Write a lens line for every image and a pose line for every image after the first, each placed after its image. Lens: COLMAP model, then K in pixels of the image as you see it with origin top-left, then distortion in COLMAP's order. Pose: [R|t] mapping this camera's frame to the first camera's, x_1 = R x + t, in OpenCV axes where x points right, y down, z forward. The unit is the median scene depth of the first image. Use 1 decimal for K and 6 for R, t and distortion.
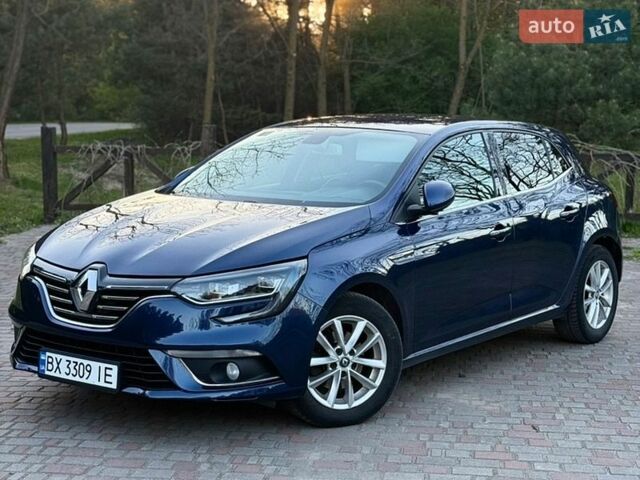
lens RADIAL K [[1179.6, 0, 318.6], [0, 1179.6, 240.0], [0, 0, 1]] dist [0.154869, 0.000000]
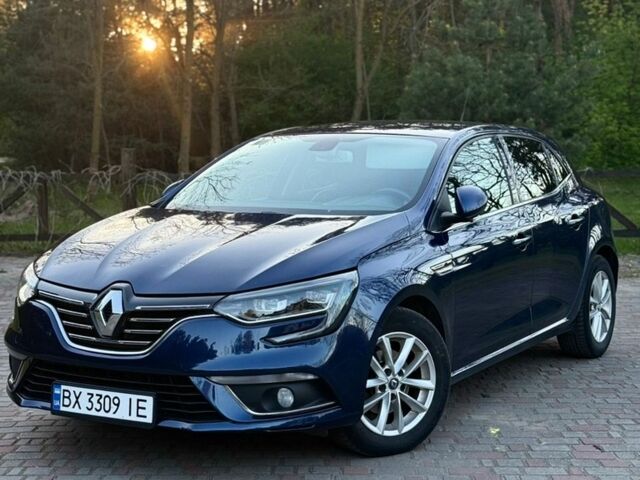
lens RADIAL K [[1179.6, 0, 321.7], [0, 1179.6, 238.8], [0, 0, 1]] dist [0.154869, 0.000000]
pose [[0.993429, -0.025146, 0.111653, -0.131888], [0.028189, 0.999270, -0.025766, 0.013725], [-0.110924, 0.028744, 0.993413, 0.097428]]
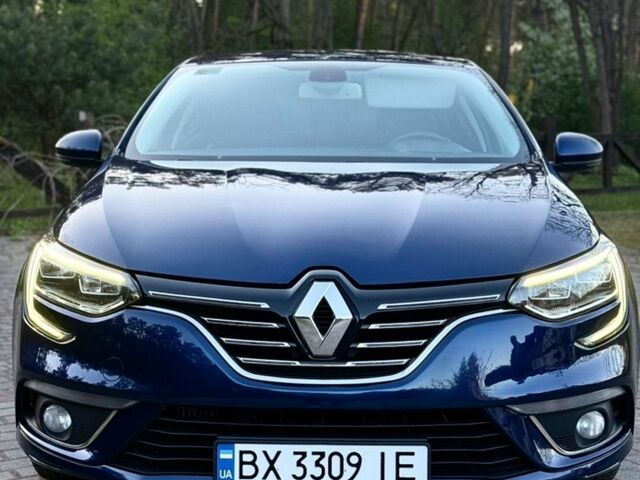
lens RADIAL K [[1179.6, 0, 318.0], [0, 1179.6, 242.5], [0, 0, 1]] dist [0.154869, 0.000000]
pose [[0.813896, -0.070976, 0.576659, -0.495395], [0.072410, 0.997164, 0.020533, -0.004409], [-0.576481, 0.025044, 0.816727, 0.538031]]
